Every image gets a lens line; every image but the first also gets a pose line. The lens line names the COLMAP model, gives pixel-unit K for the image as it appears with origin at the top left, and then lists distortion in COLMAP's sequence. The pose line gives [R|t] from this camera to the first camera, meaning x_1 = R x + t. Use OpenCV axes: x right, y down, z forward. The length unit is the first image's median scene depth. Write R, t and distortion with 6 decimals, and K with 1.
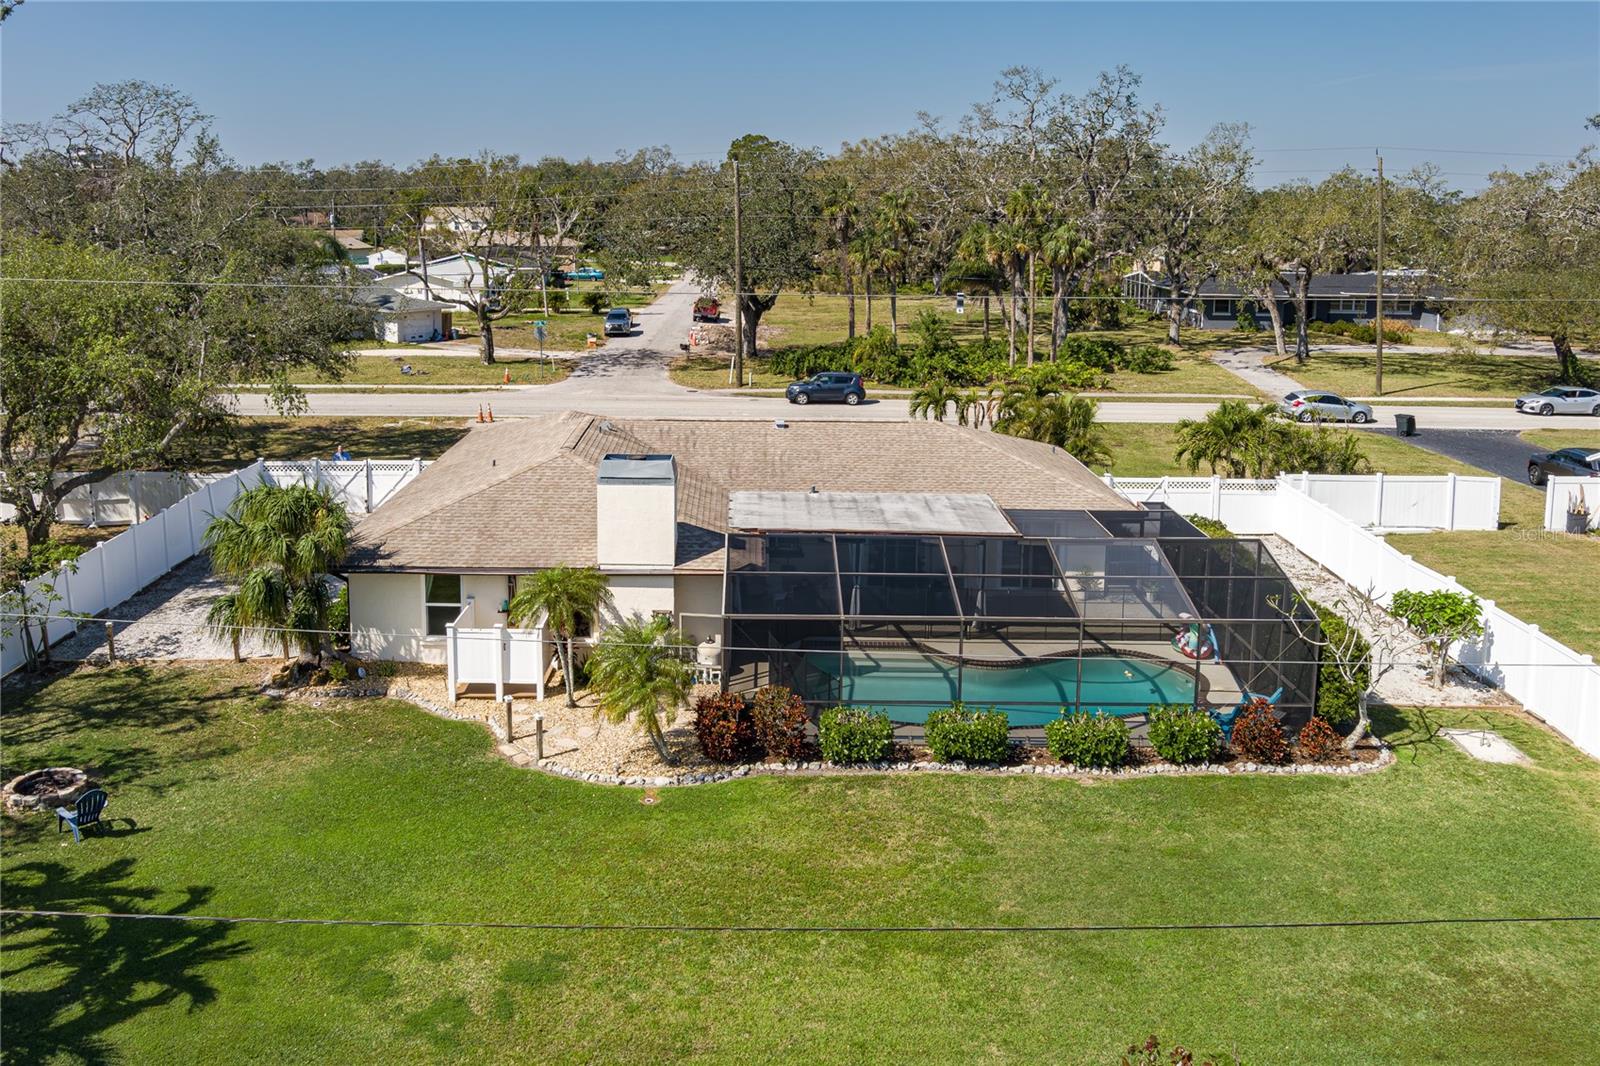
lens RADIAL K [[1622.1, 0, 800.0], [0, 1622.1, 533.0], [0, 0, 1]] dist [-0.008115, -0.005427]
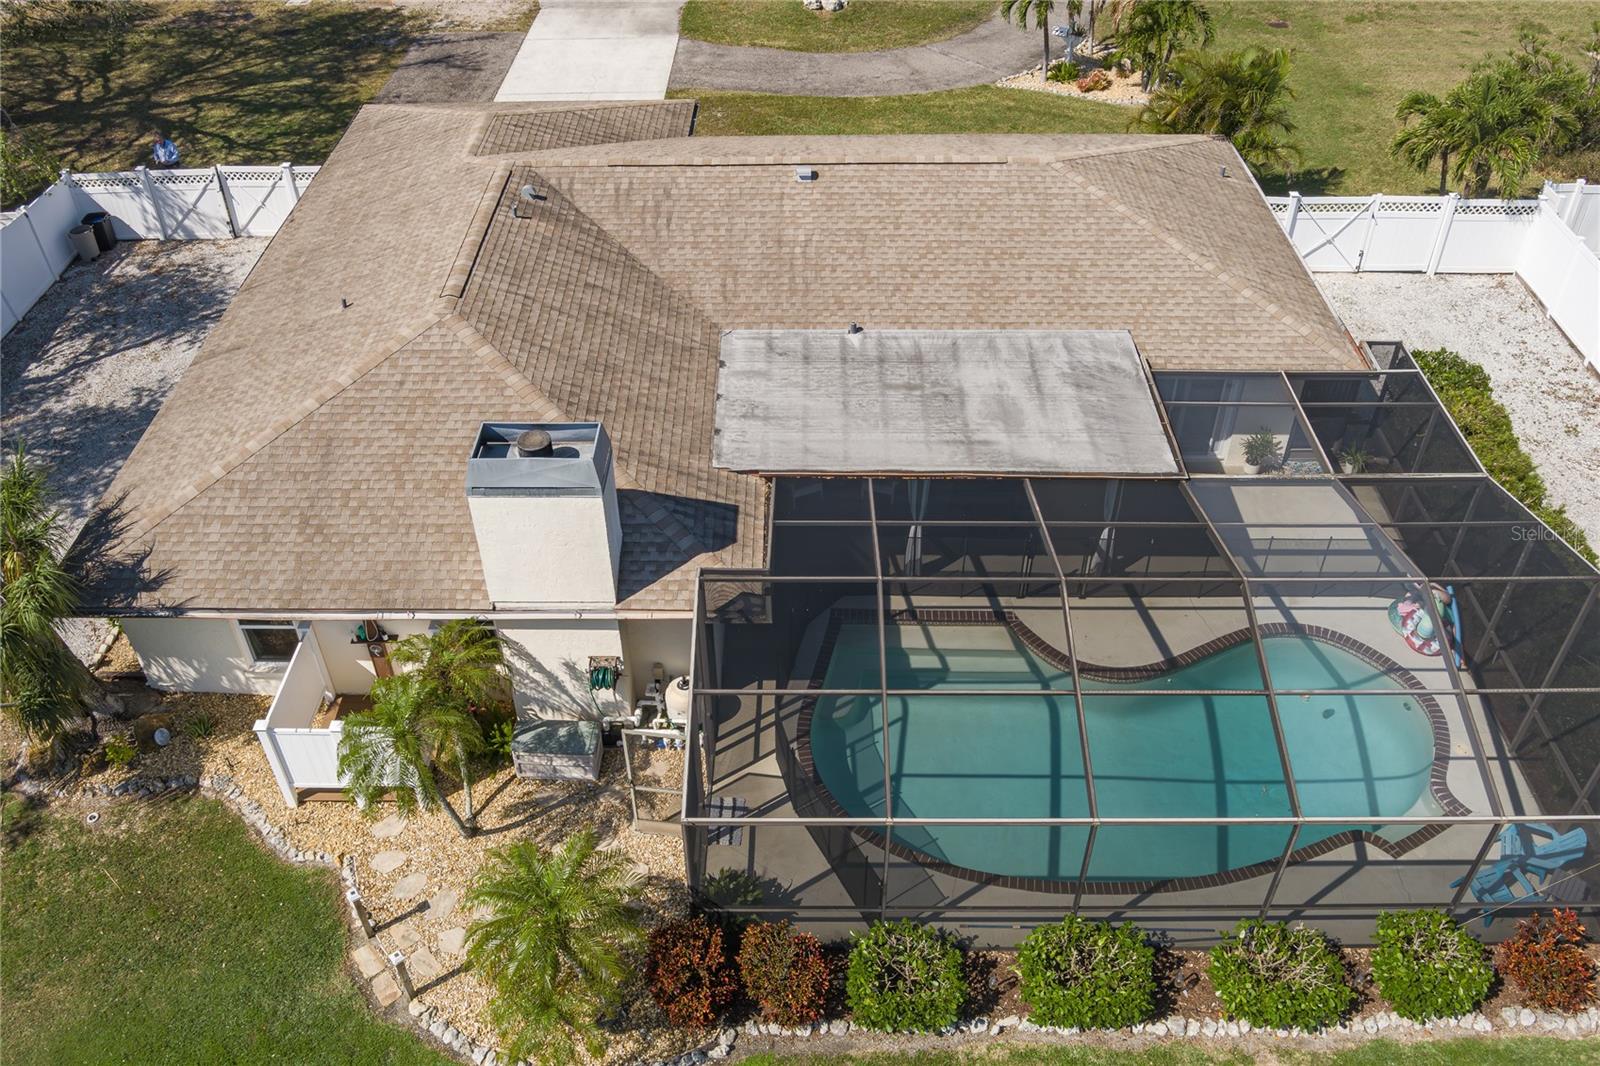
lens RADIAL K [[1296.7, 0, 819.3], [0, 1296.7, 533.3], [0, 0, 1]] dist [-0.062811, 0.038039]
pose [[0.999404, 0.011613, -0.032509, 0.013170], [0.006962, 0.854558, 0.519309, -0.240078], [0.033812, -0.519226, 0.853968, 0.573337]]
